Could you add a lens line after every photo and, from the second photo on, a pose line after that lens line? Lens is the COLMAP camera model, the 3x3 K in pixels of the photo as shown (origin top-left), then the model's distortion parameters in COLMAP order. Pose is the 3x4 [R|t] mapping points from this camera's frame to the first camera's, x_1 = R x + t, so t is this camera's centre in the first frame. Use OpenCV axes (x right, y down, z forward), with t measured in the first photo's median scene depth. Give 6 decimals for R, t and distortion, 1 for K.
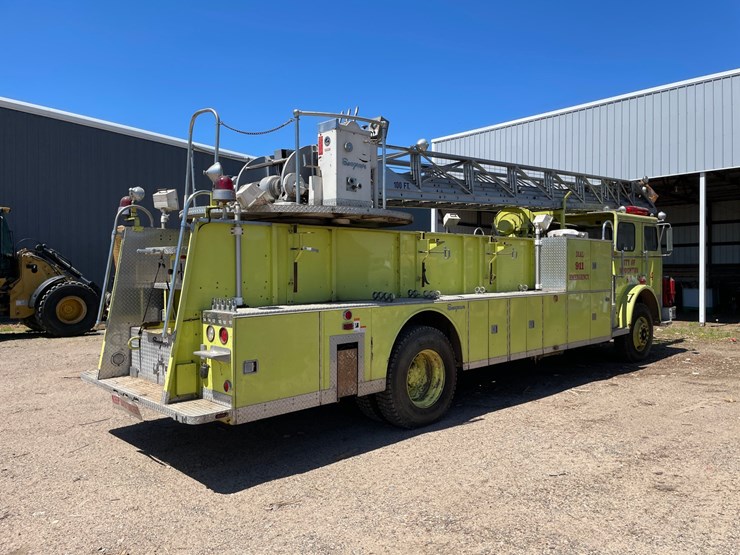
lens RADIAL K [[559.6, 0, 370.0], [0, 559.6, 277.5], [0, 0, 1]] dist [0.097884, -0.131377]
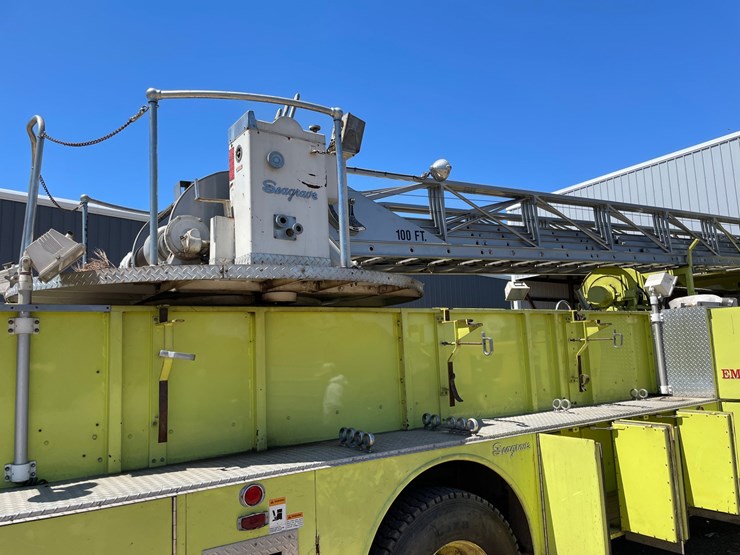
lens RADIAL K [[557.3, 0, 379.1], [0, 557.3, 283.5], [0, 0, 1]] dist [0.110432, -0.147429]
pose [[0.987502, -0.059363, -0.145998, 0.112049], [0.038355, 0.989022, -0.142706, -0.027473], [0.152867, 0.135322, 0.978938, 0.421405]]
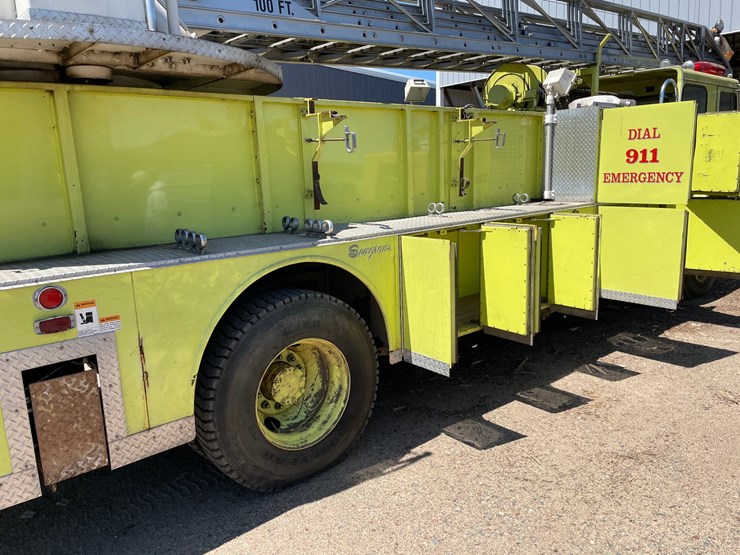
lens RADIAL K [[559.6, 0, 370.0], [0, 559.6, 277.5], [0, 0, 1]] dist [0.097884, -0.131377]
pose [[0.998505, -0.022167, -0.049971, 0.170128], [0.030609, 0.984078, 0.175082, -0.010671], [0.045294, -0.176349, 0.983285, 0.474322]]
